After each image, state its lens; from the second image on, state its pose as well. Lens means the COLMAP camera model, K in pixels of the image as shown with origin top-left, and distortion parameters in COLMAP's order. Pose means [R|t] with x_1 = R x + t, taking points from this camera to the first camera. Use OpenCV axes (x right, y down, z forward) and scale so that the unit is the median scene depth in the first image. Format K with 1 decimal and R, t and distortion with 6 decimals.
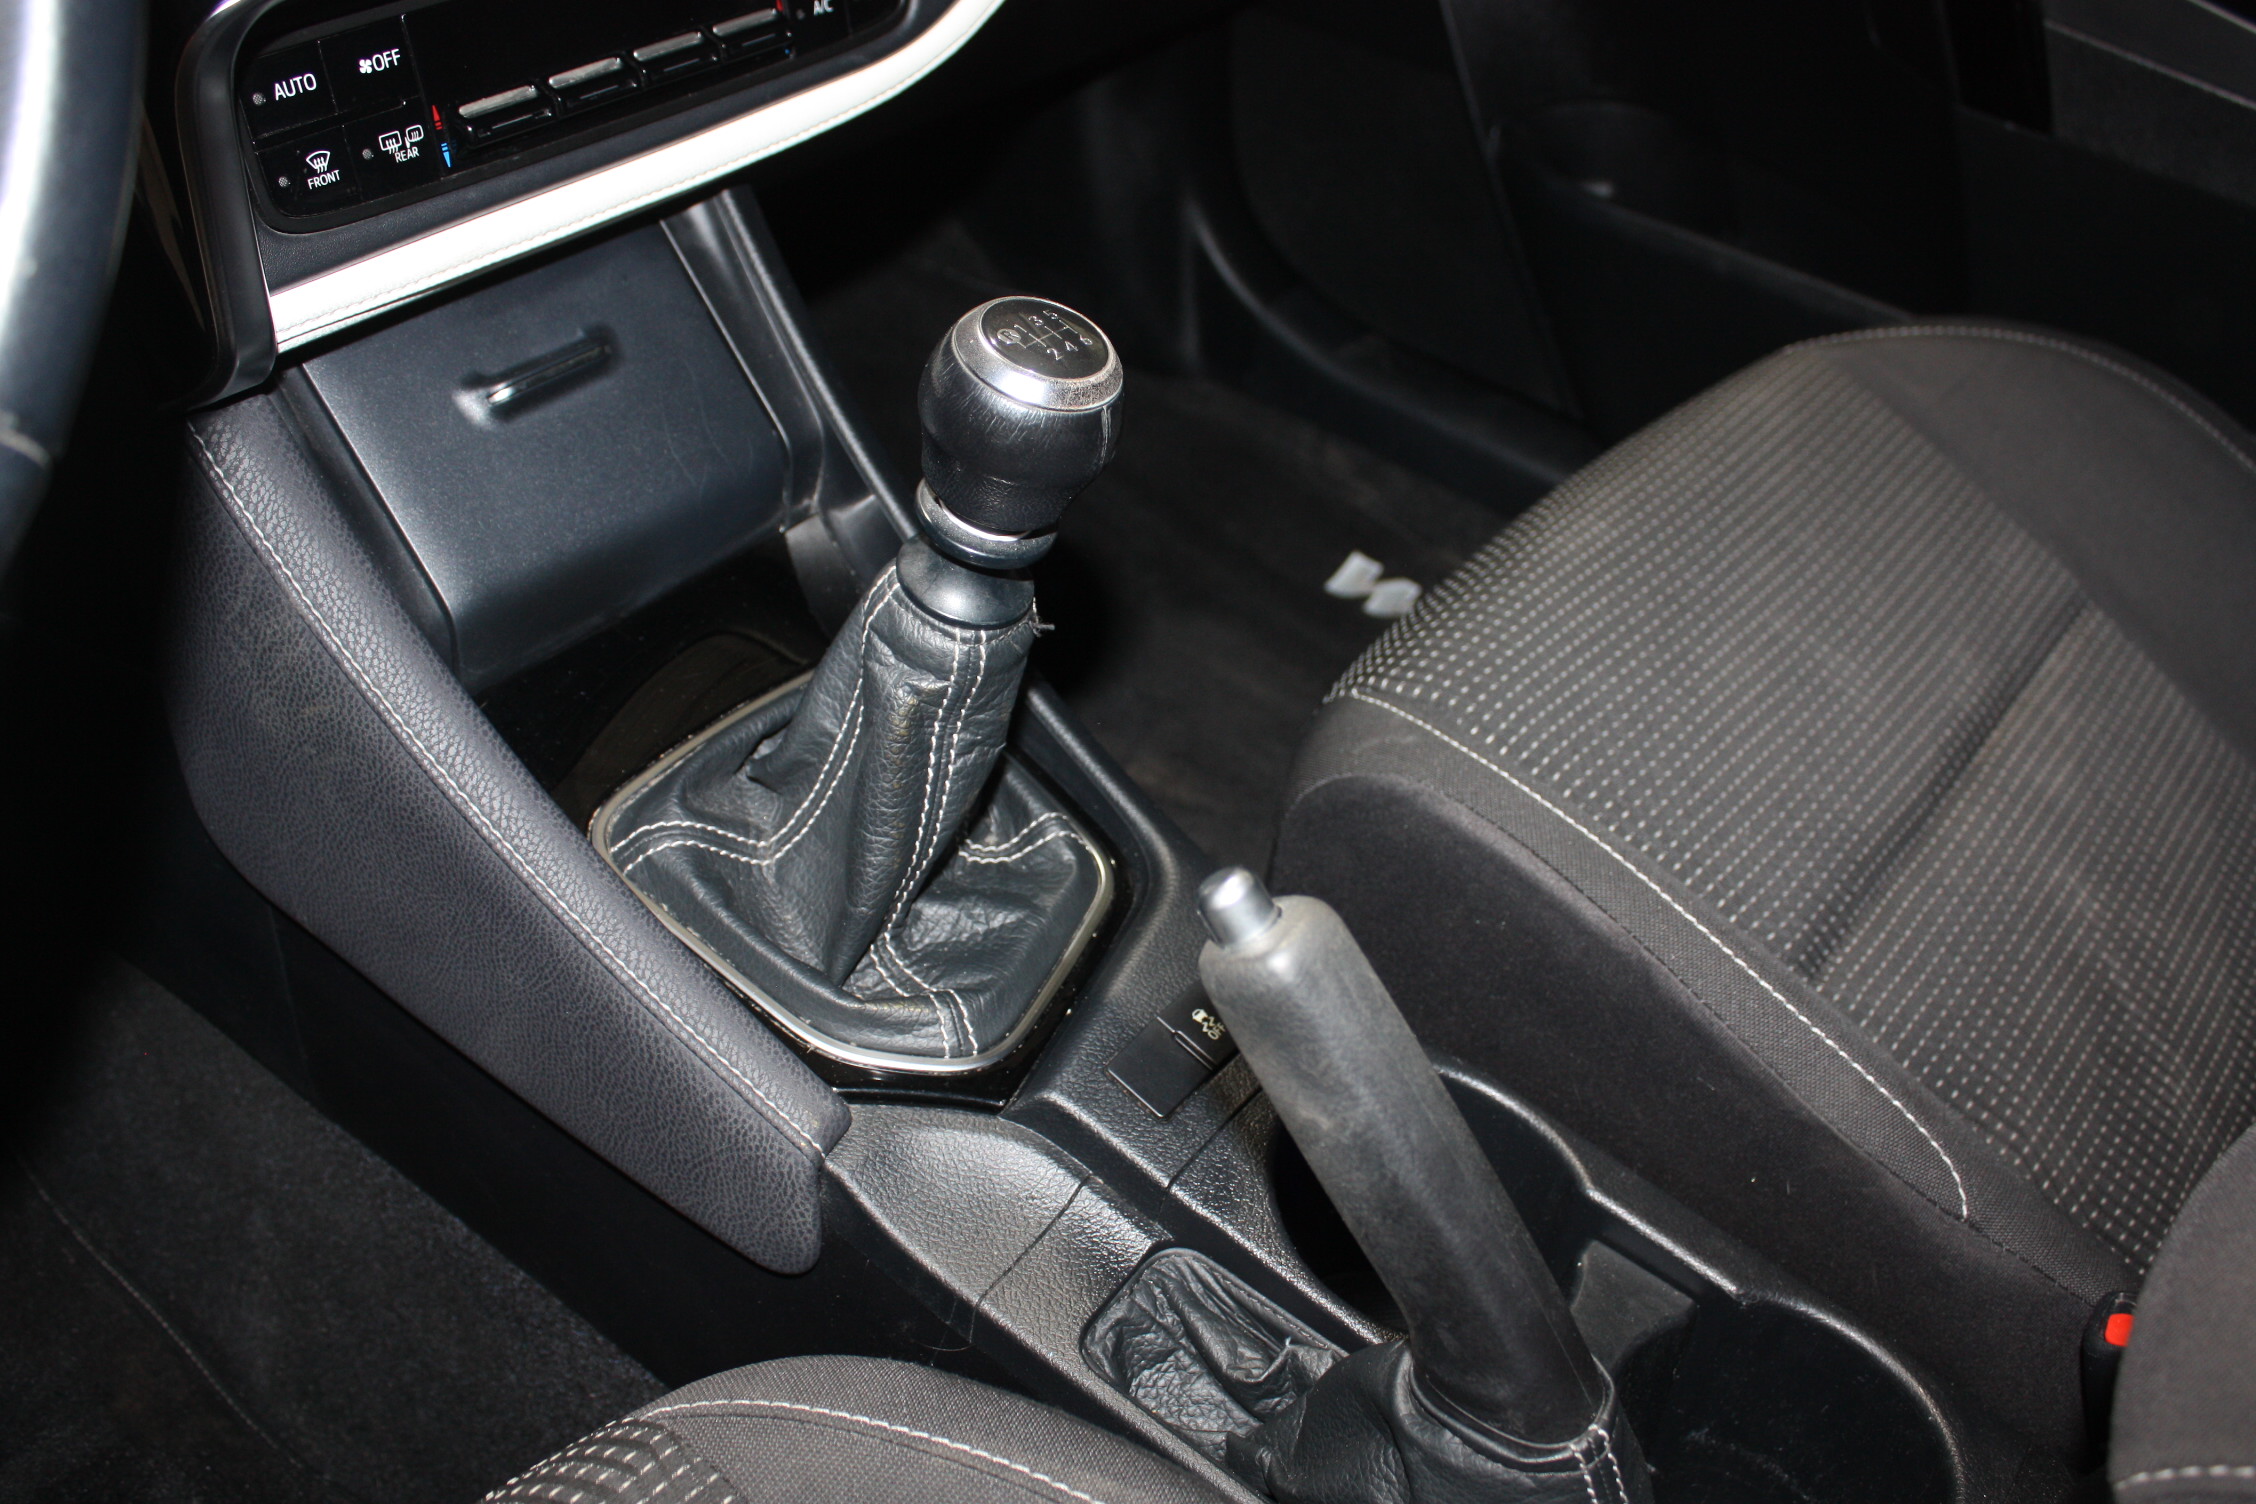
lens RADIAL K [[2096.3, 0, 1137.0], [0, 2096.3, 752.4], [0, 0, 1]] dist [-0.087227, 0.000000]
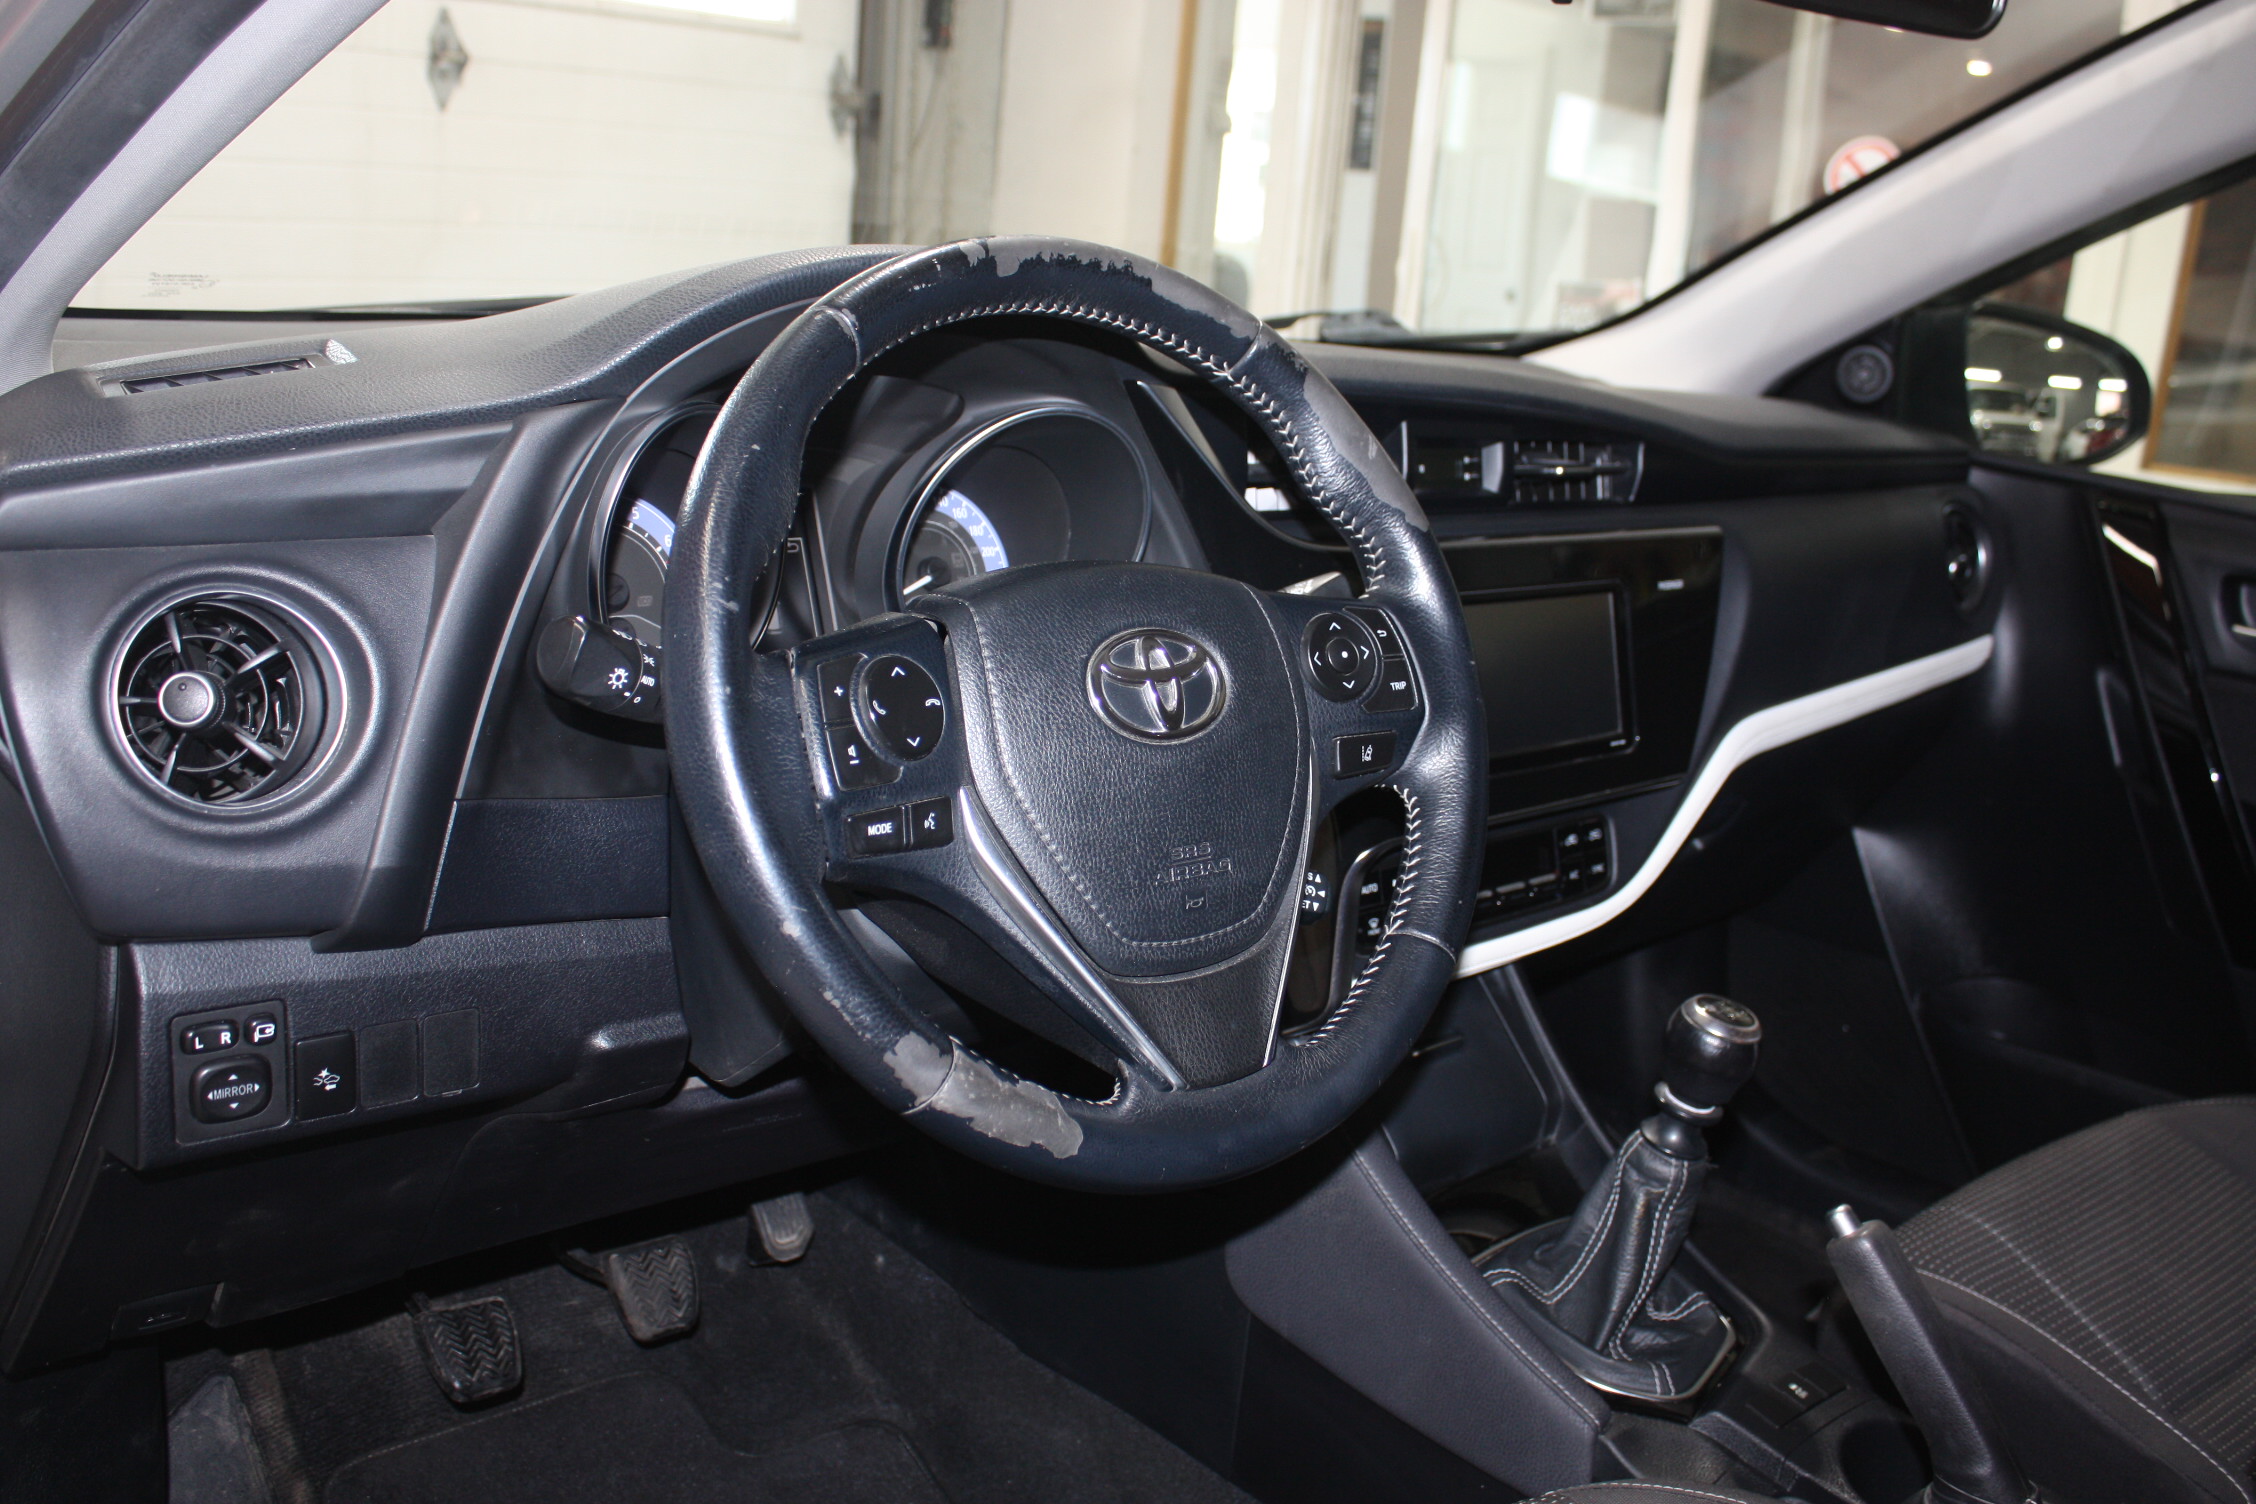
lens RADIAL K [[2096.3, 0, 1124.1], [0, 2096.3, 750.8], [0, 0, 1]] dist [-0.087227, 0.000000]
pose [[0.982414, 0.007988, -0.186544, -0.229945], [-0.089737, 0.896333, -0.434206, 0.491765], [0.163737, 0.443310, 0.881287, -0.991136]]
